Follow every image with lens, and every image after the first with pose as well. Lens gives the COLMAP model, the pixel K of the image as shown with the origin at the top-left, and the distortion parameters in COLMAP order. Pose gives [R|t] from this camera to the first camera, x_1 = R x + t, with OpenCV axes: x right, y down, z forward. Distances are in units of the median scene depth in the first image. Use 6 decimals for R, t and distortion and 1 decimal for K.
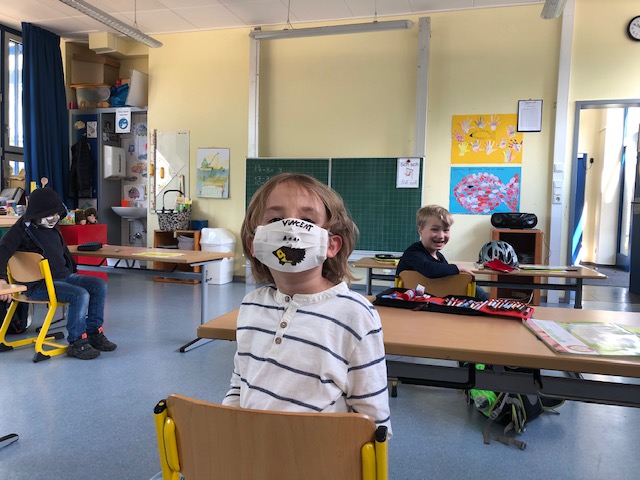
lens RADIAL K [[523.7, 0, 320.4], [0, 523.7, 242.2], [0, 0, 1]] dist [0.017535, -0.015796]
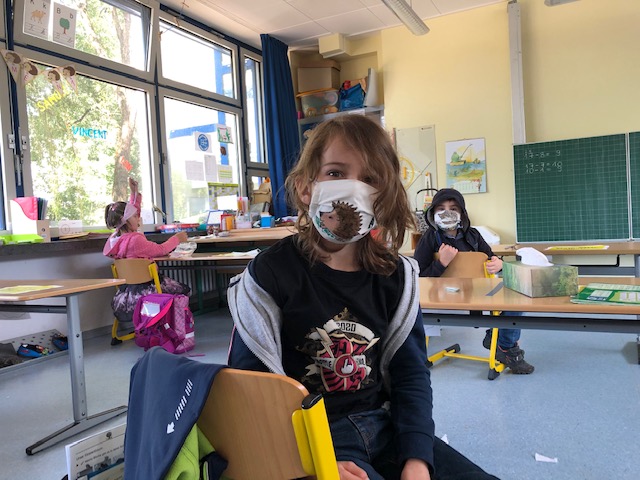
lens RADIAL K [[523.7, 0, 317.7], [0, 523.7, 244.6], [0, 0, 1]] dist [0.017535, -0.015796]
pose [[0.982276, -0.080277, -0.169380, -0.312724], [0.078549, 0.996767, -0.016889, -0.000177], [0.170189, 0.003285, 0.985406, 0.046710]]
